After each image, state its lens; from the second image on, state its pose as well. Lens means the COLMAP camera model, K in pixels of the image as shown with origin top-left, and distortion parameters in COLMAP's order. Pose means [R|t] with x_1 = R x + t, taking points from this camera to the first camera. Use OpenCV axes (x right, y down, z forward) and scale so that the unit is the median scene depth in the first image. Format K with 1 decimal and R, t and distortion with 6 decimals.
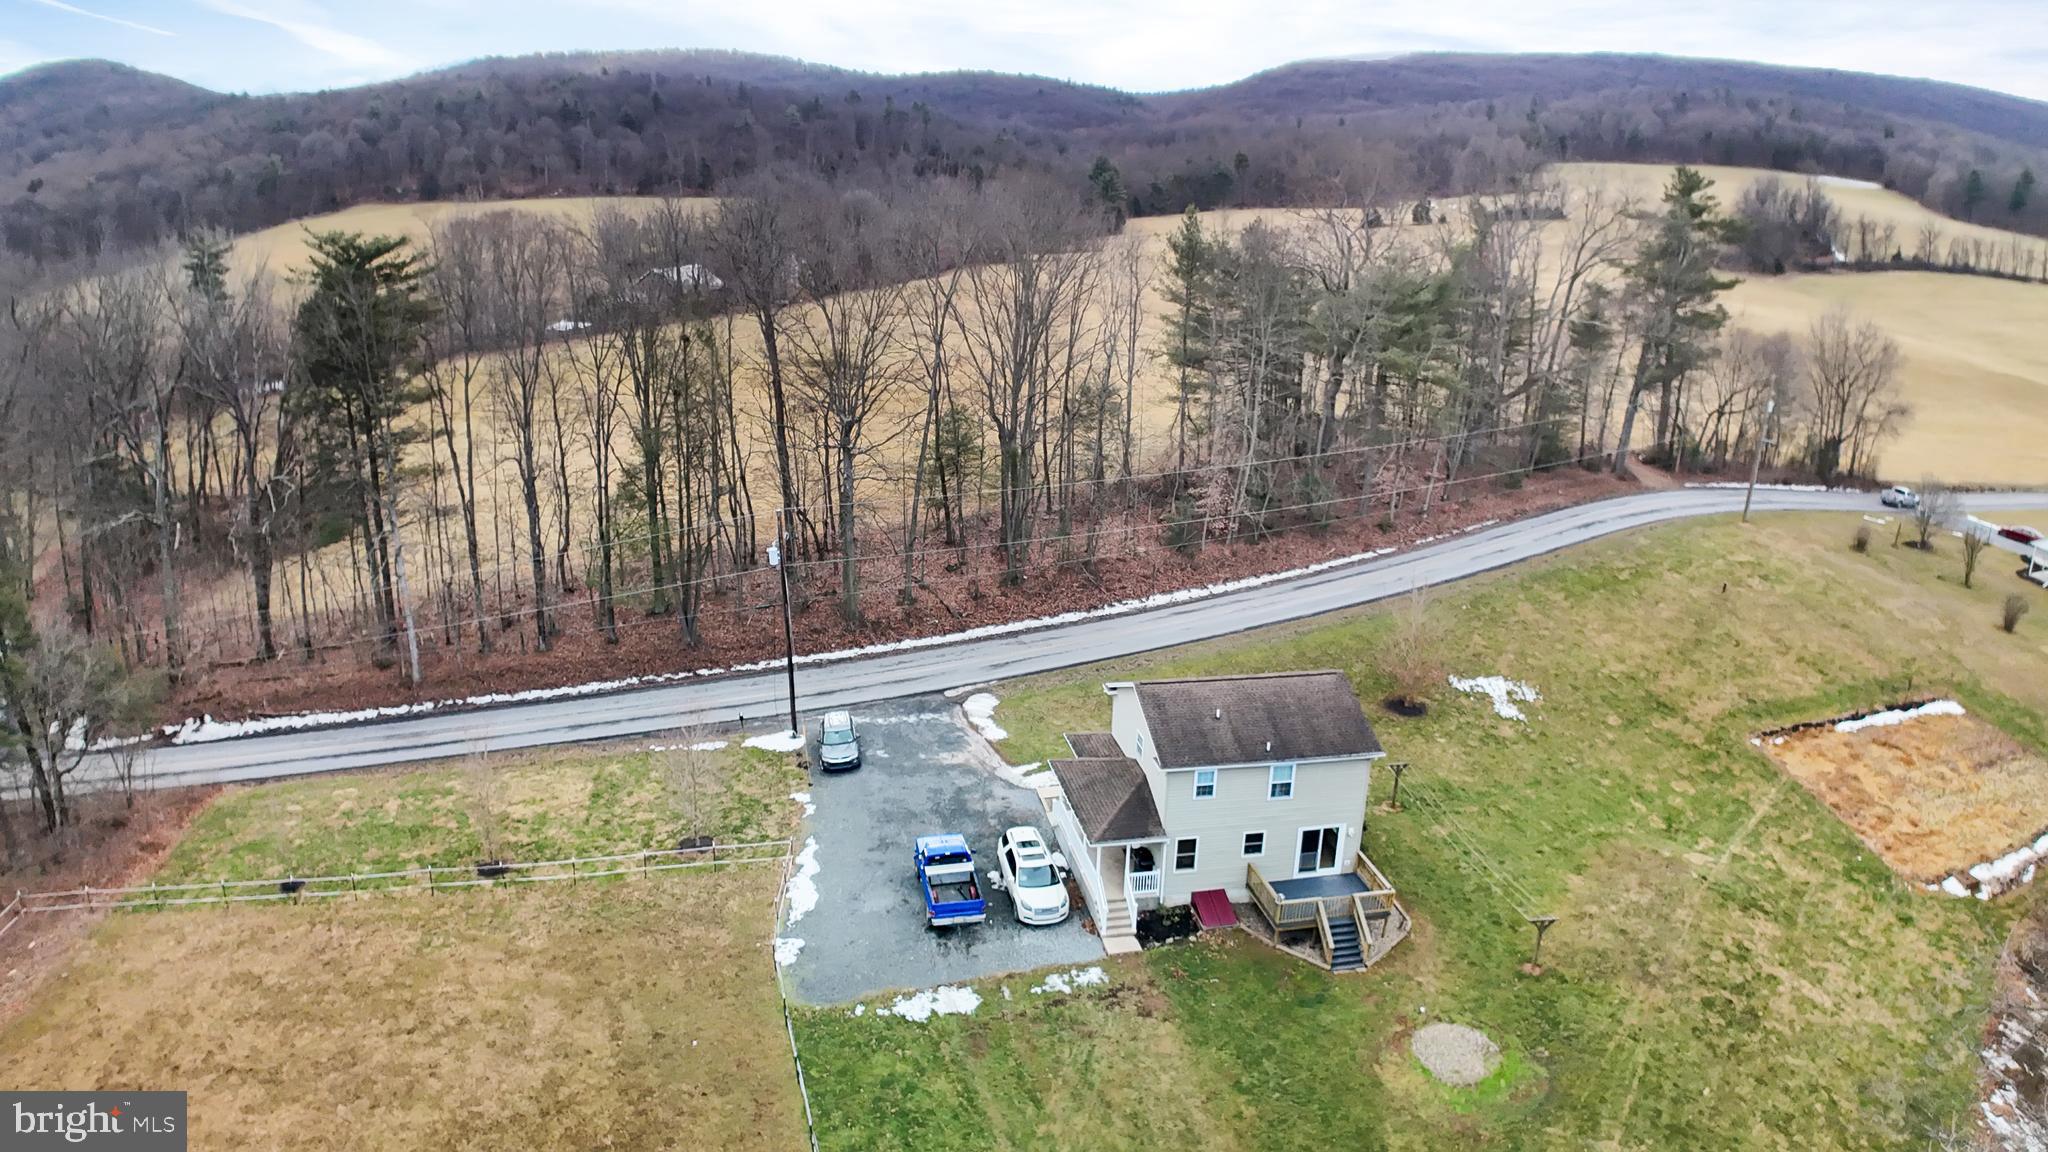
lens RADIAL K [[1237.7, 0, 991.3], [0, 1237.7, 546.5], [0, 0, 1]] dist [-0.170669, 0.016581]
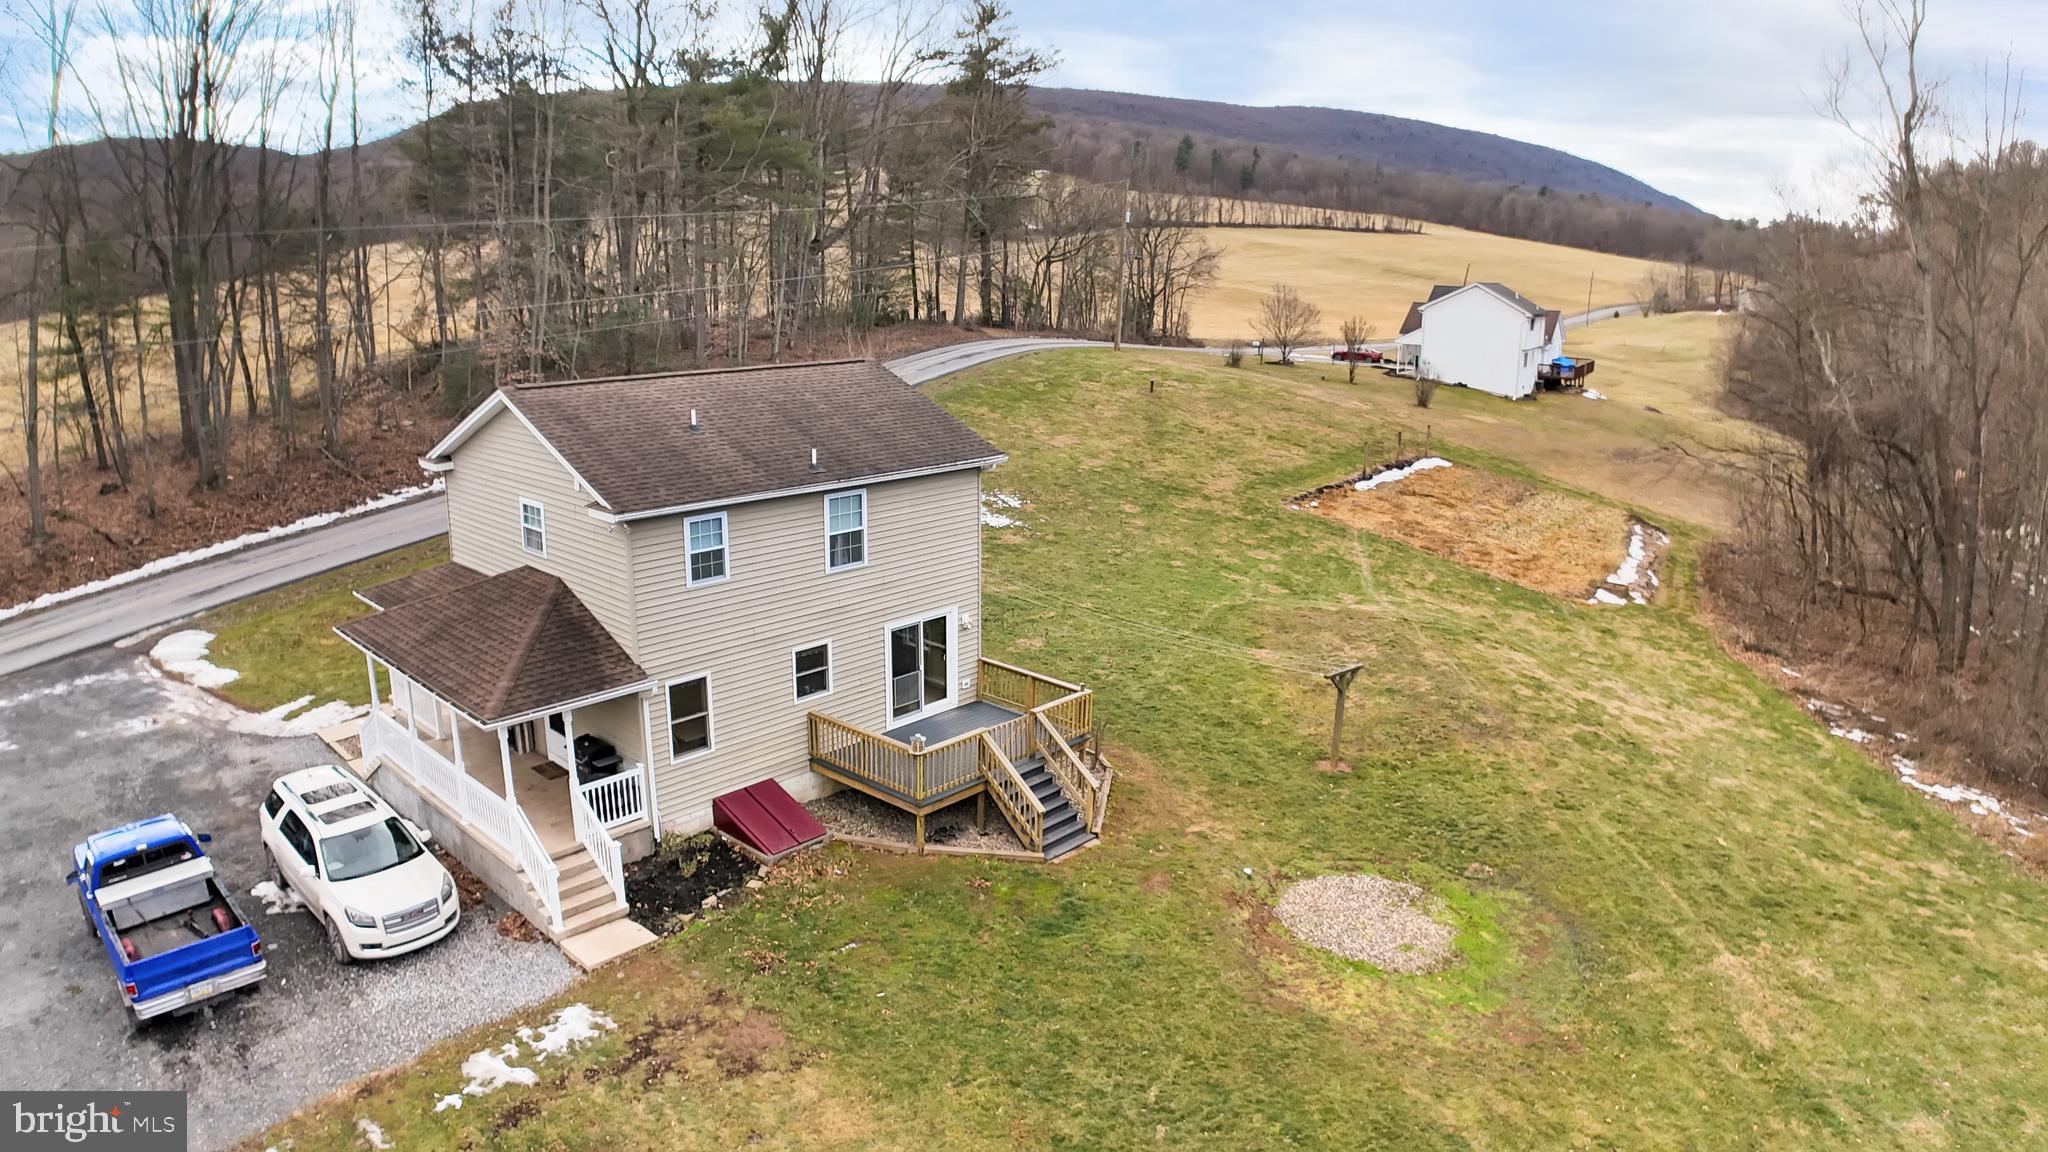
lens RADIAL K [[1237.7, 0, 991.3], [0, 1237.7, 546.5], [0, 0, 1]] dist [-0.170669, 0.016581]
pose [[0.802317, -0.141888, 0.579789, -0.008375], [0.168269, 0.985706, 0.008373, 0.195202], [-0.572689, 0.090843, 0.814724, 0.526095]]
